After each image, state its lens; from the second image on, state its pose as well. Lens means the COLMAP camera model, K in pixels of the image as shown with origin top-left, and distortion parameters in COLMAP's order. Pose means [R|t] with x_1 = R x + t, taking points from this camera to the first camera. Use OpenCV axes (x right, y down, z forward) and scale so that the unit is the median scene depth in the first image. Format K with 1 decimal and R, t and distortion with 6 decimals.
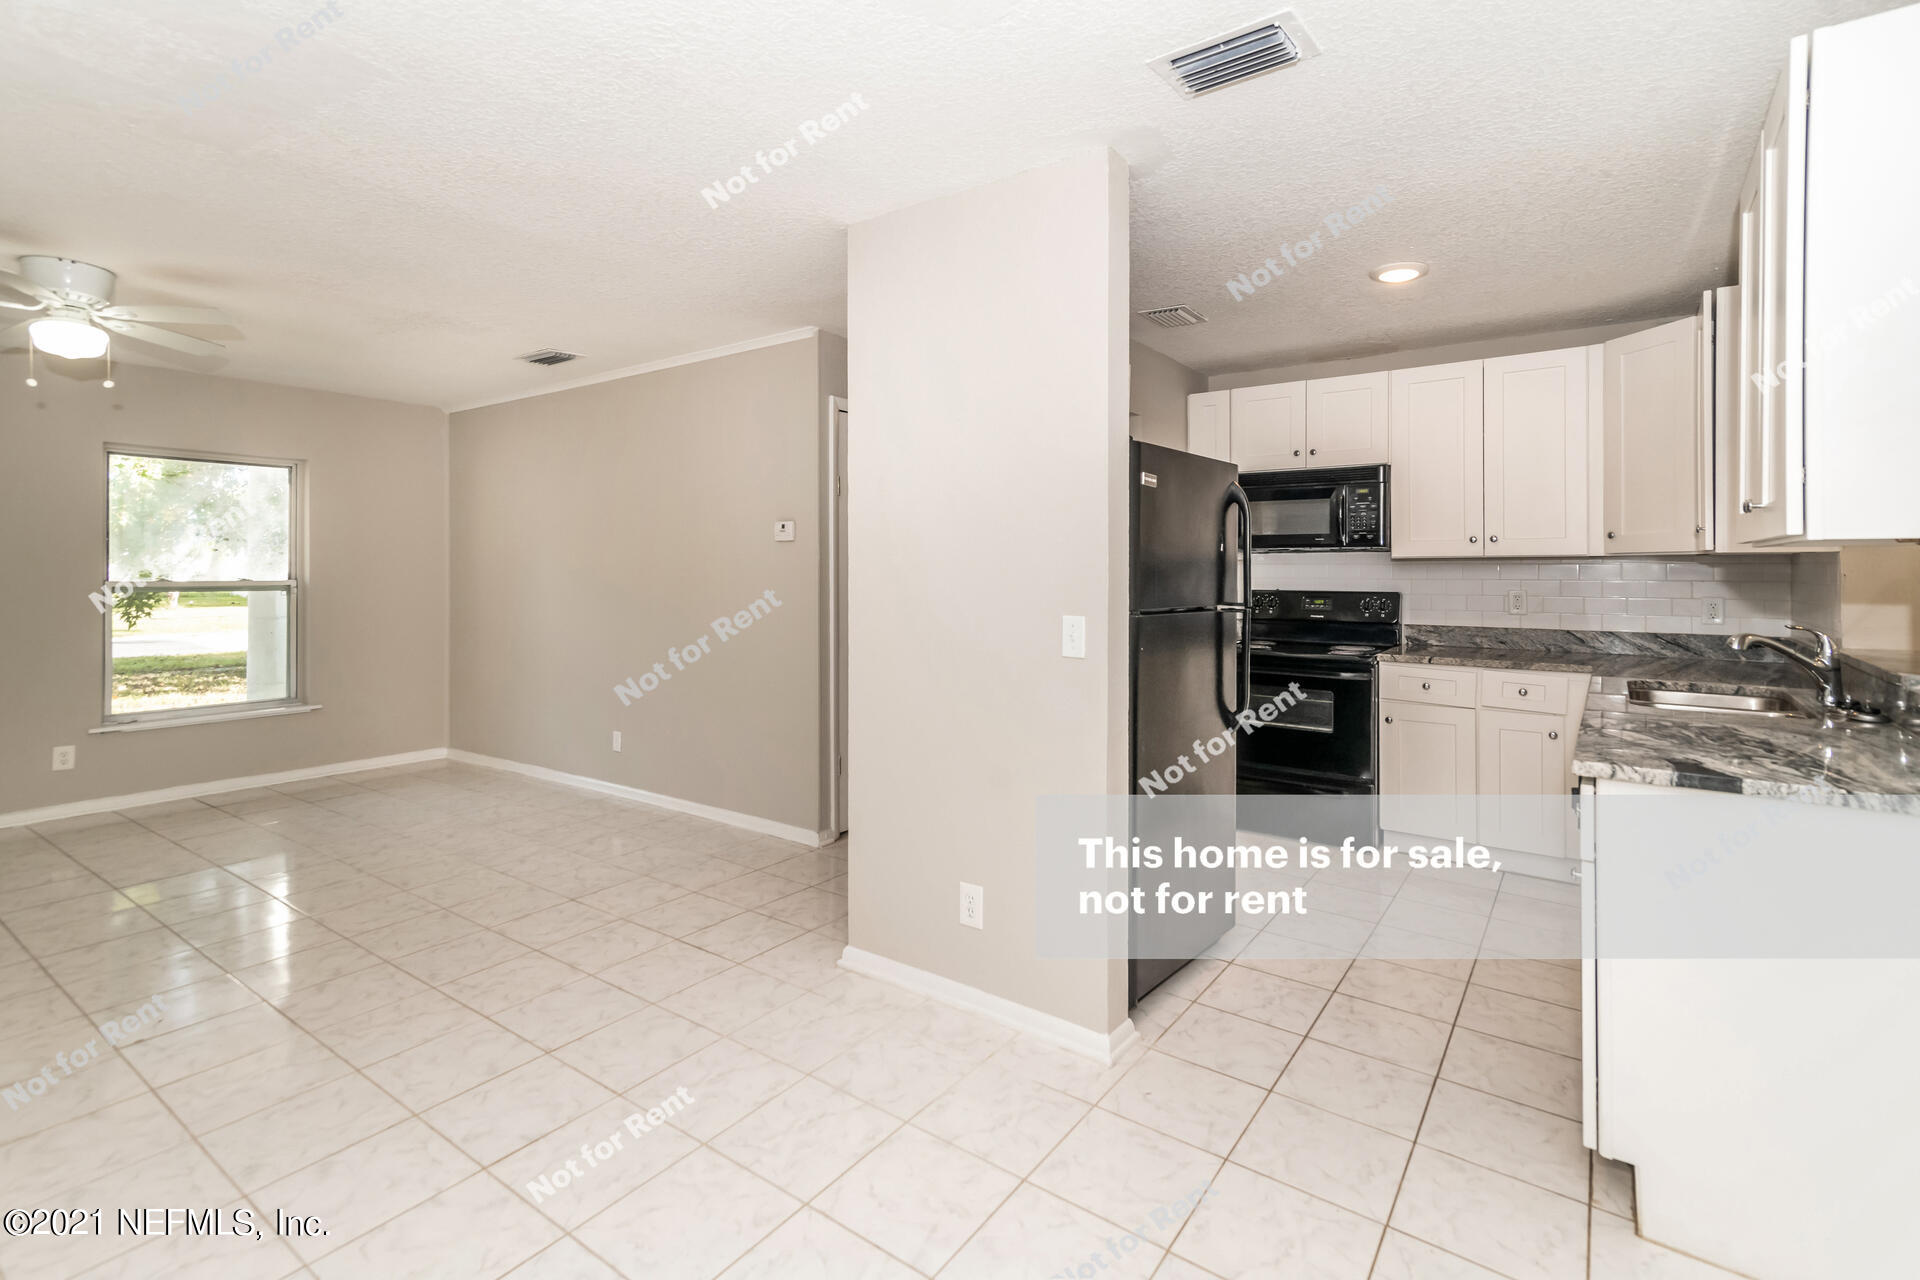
lens RADIAL K [[919.1, 0, 874.2], [0, 919.1, 565.8], [0, 0, 1]] dist [0.000290, -0.000243]
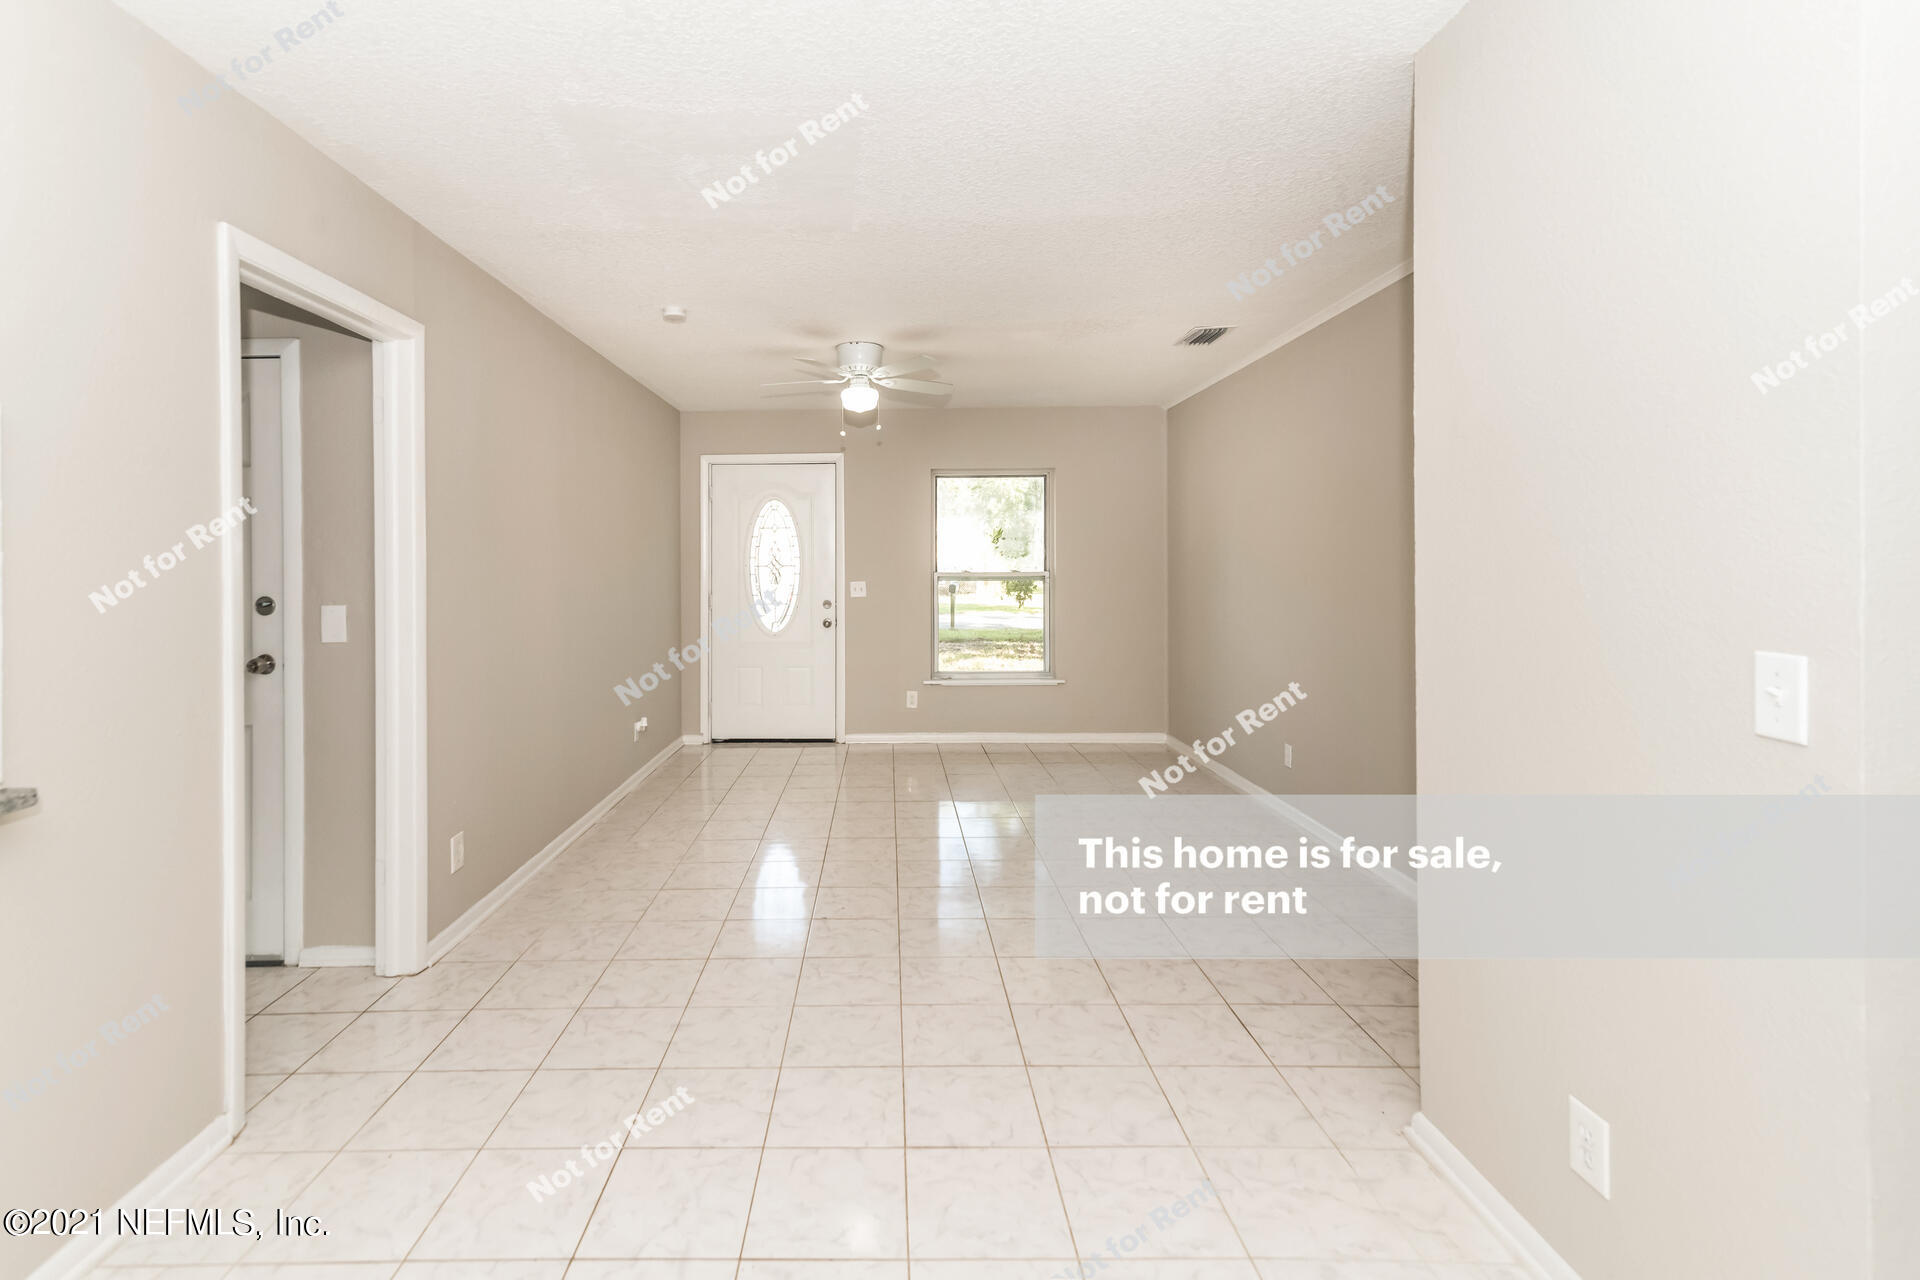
lens RADIAL K [[884.1, 0, 960.0], [0, 884.1, 562.0], [0, 0, 1]] dist [0.001000, -0.000055]
pose [[0.591335, -0.006395, -0.806400, 0.287549], [0.013400, 0.999908, 0.001897, -0.000054], [0.806314, -0.011927, 0.591367, 0.327779]]
